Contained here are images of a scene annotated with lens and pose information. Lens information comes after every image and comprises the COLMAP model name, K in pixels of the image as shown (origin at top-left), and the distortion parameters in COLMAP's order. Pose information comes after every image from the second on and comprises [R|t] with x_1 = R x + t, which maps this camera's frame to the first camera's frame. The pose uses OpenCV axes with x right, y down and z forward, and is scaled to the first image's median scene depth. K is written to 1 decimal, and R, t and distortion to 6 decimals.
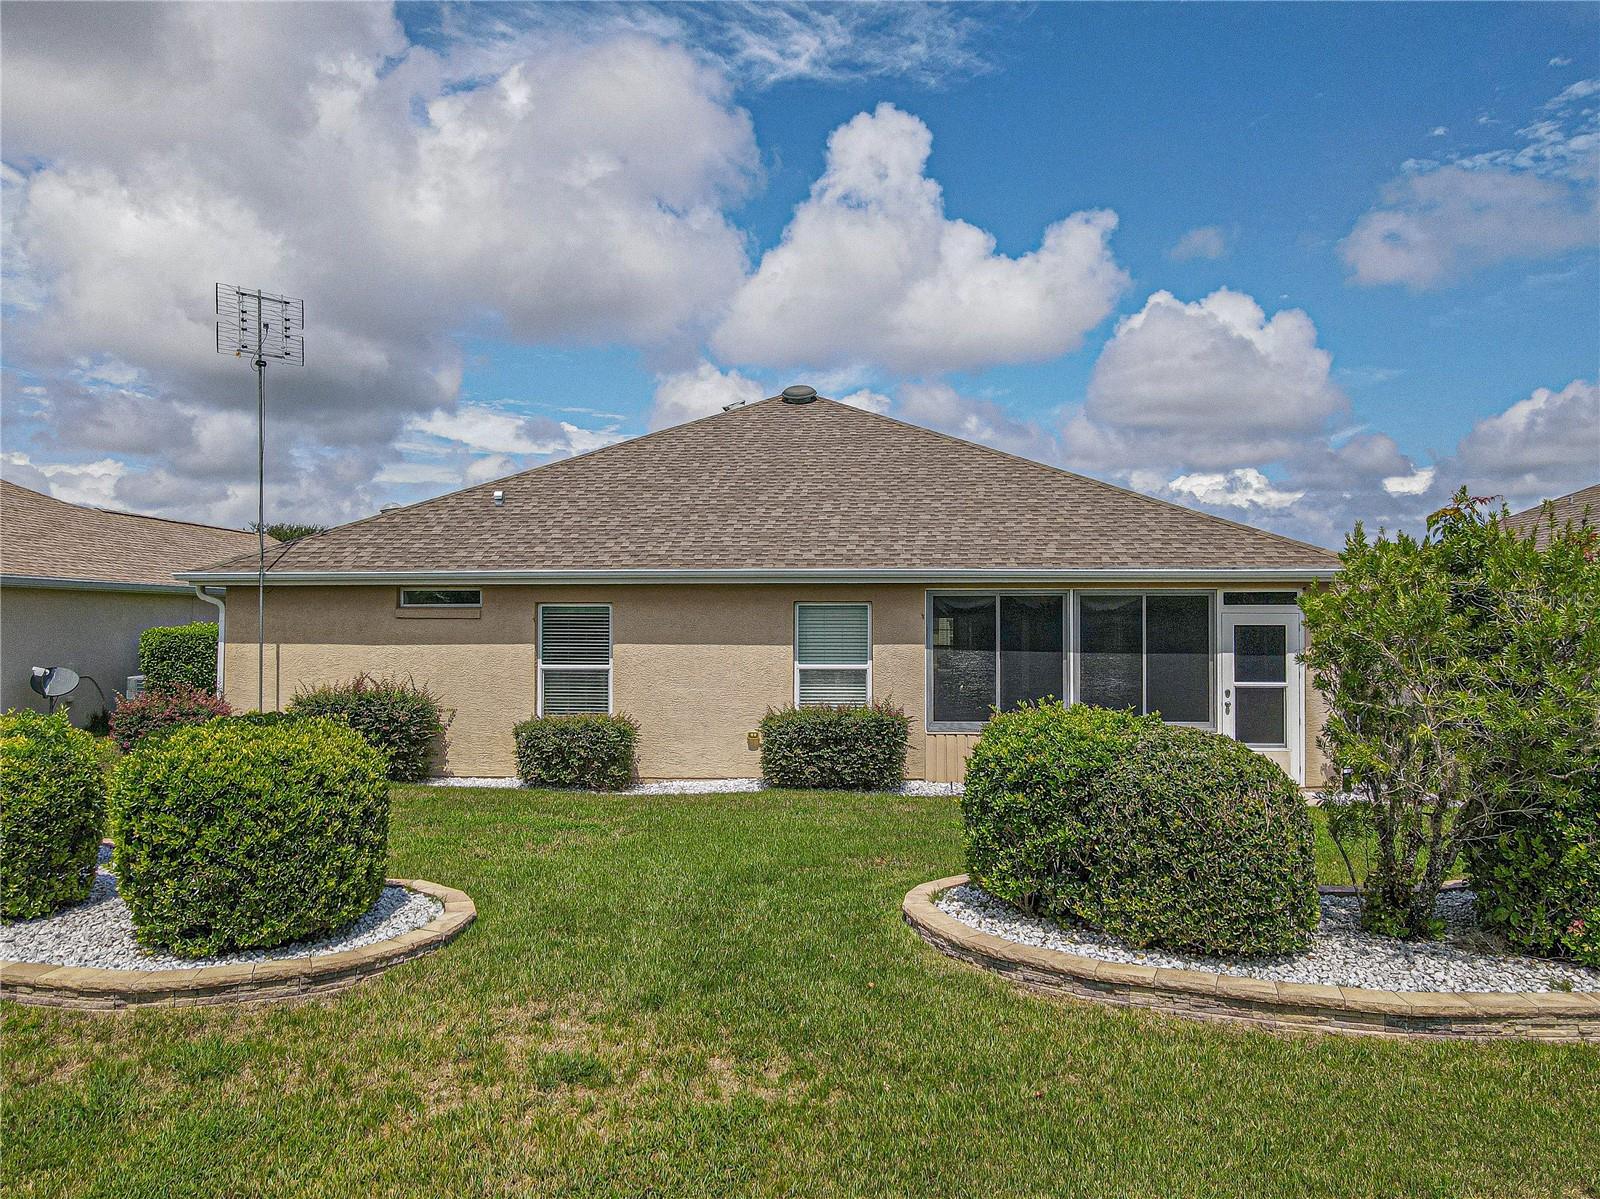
lens RADIAL K [[1174.5, 0, 800.0], [0, 1174.5, 599.5], [0, 0, 1]] dist [-0.021552, 0.062476]
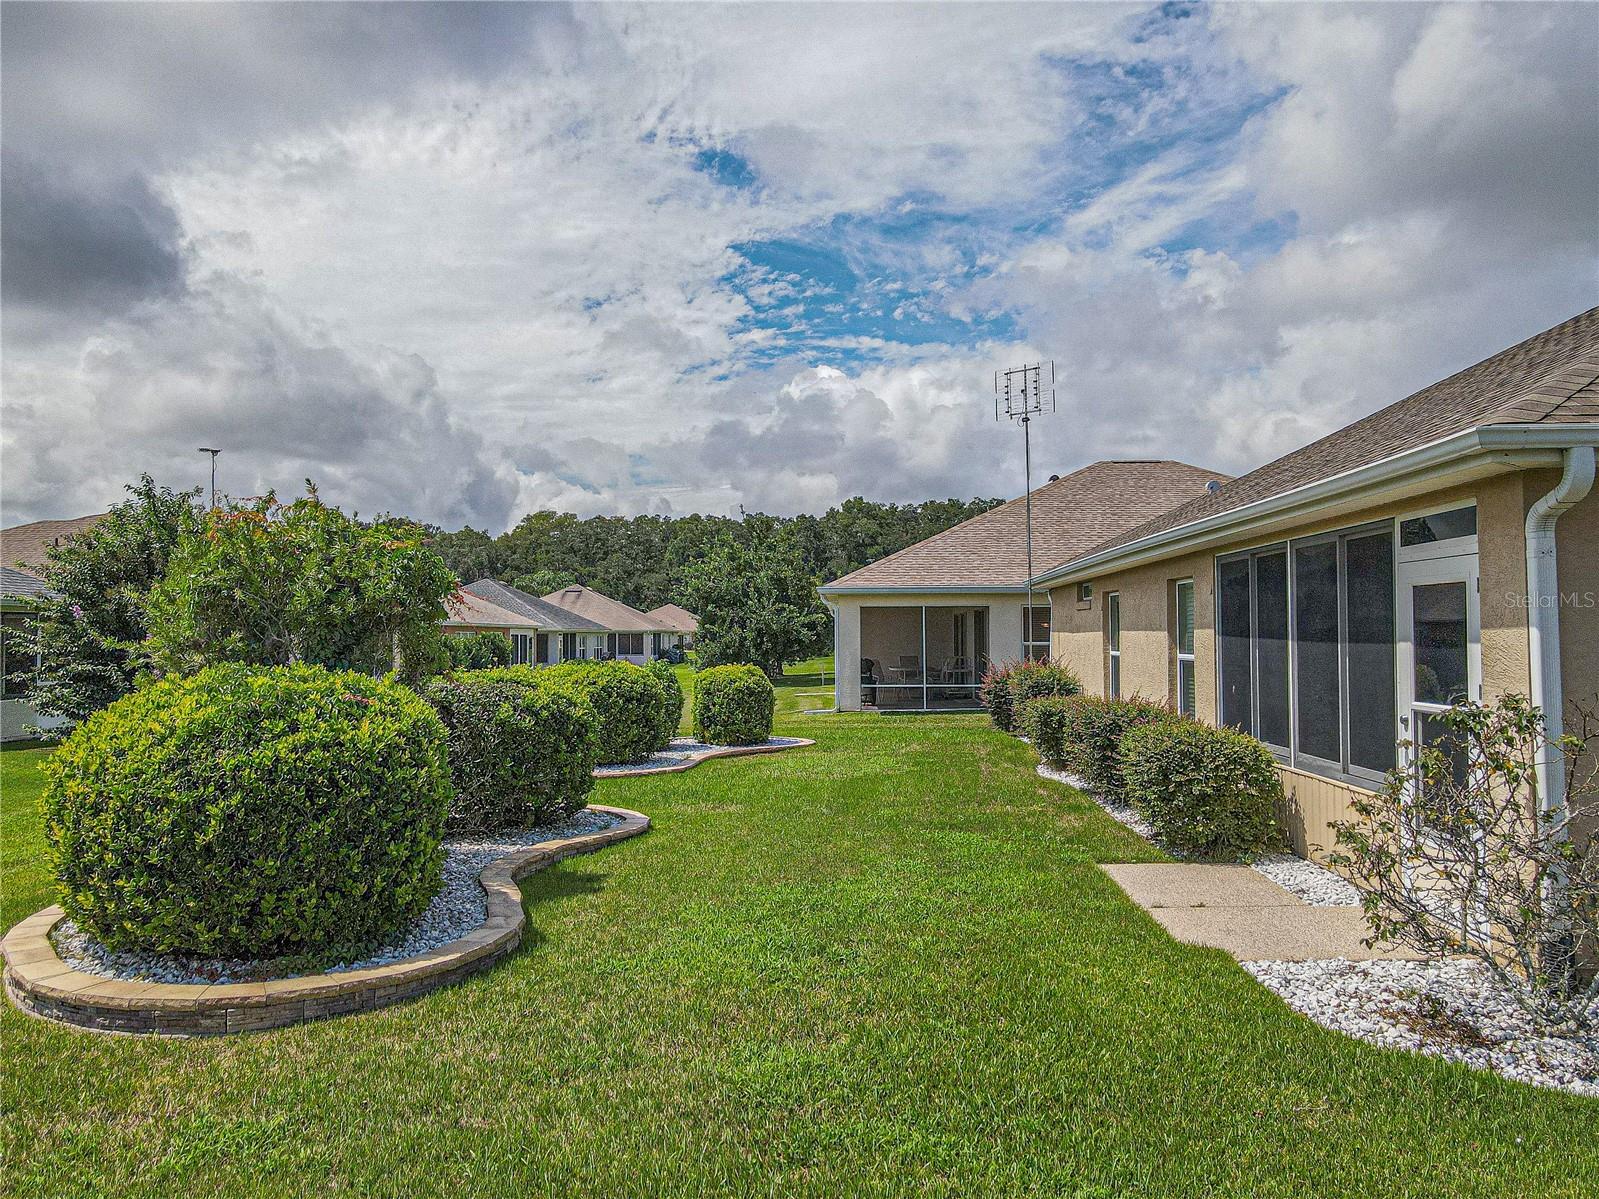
lens RADIAL K [[1182.6, 0, 799.5], [0, 1182.6, 599.5], [0, 0, 1]] dist [-0.009005, 0.035389]
pose [[0.001763, -0.031379, -0.999506, 0.863498], [0.024405, 0.999211, -0.031327, 0.036729], [0.999701, -0.024338, 0.002527, 0.735744]]
